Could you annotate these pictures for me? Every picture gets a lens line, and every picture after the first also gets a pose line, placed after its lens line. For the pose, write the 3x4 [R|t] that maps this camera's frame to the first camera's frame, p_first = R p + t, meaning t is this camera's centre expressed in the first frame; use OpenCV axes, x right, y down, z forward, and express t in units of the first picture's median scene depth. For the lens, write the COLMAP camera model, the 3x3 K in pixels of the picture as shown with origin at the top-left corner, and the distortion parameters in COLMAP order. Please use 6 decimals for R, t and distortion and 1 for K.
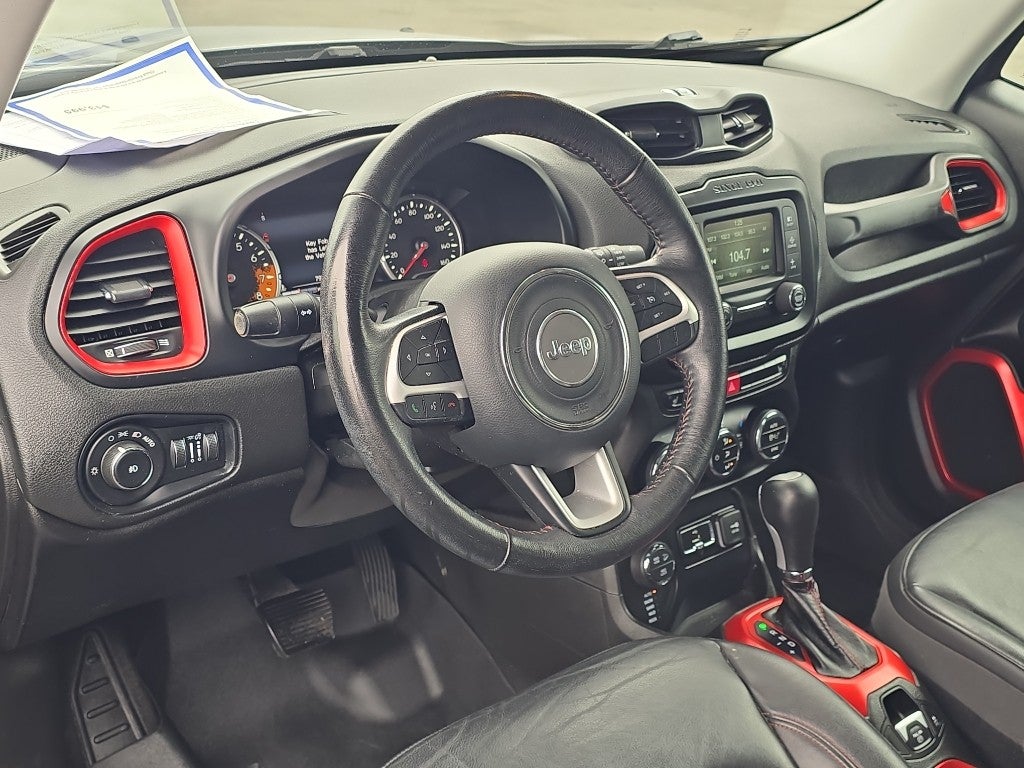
lens RADIAL K [[1257.1, 0, 513.0], [0, 1257.1, 387.3], [0, 0, 1]] dist [0.082222, 0.000000]
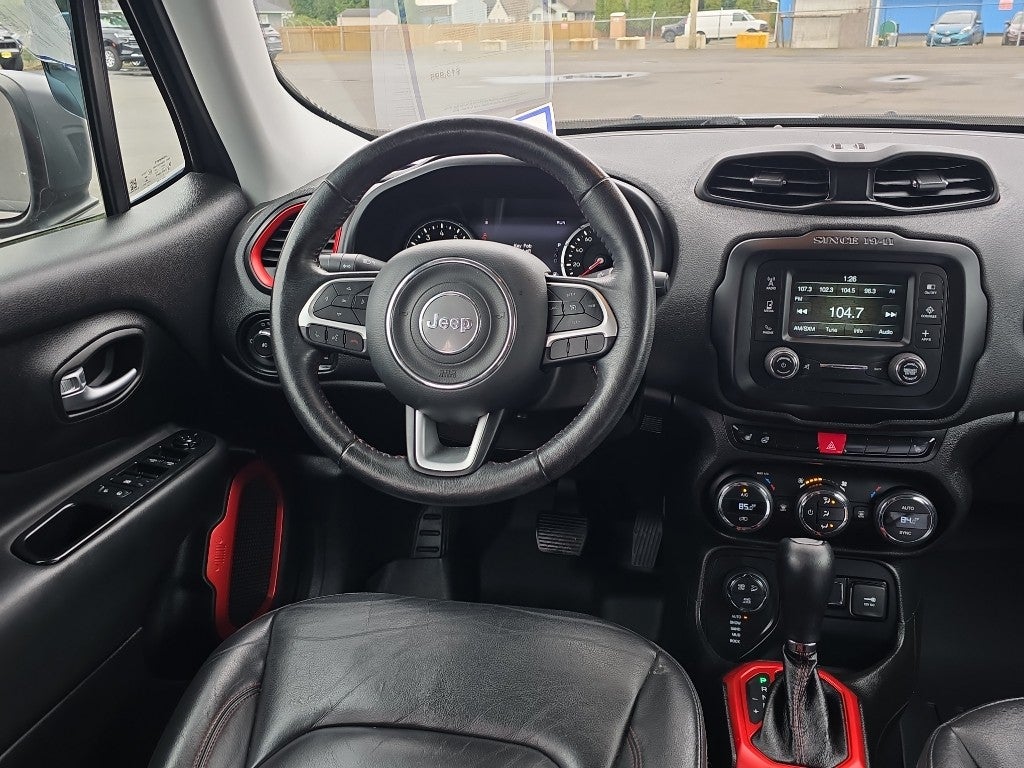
lens RADIAL K [[879.2, 0, 515.8], [0, 879.2, 387.8], [0, 0, 1]] dist [0.089577, -0.035260]
pose [[0.616918, 0.228117, -0.753242, 0.543971], [-0.248292, 0.964609, 0.088773, -0.045381], [0.746835, 0.132258, 0.651725, 0.363014]]
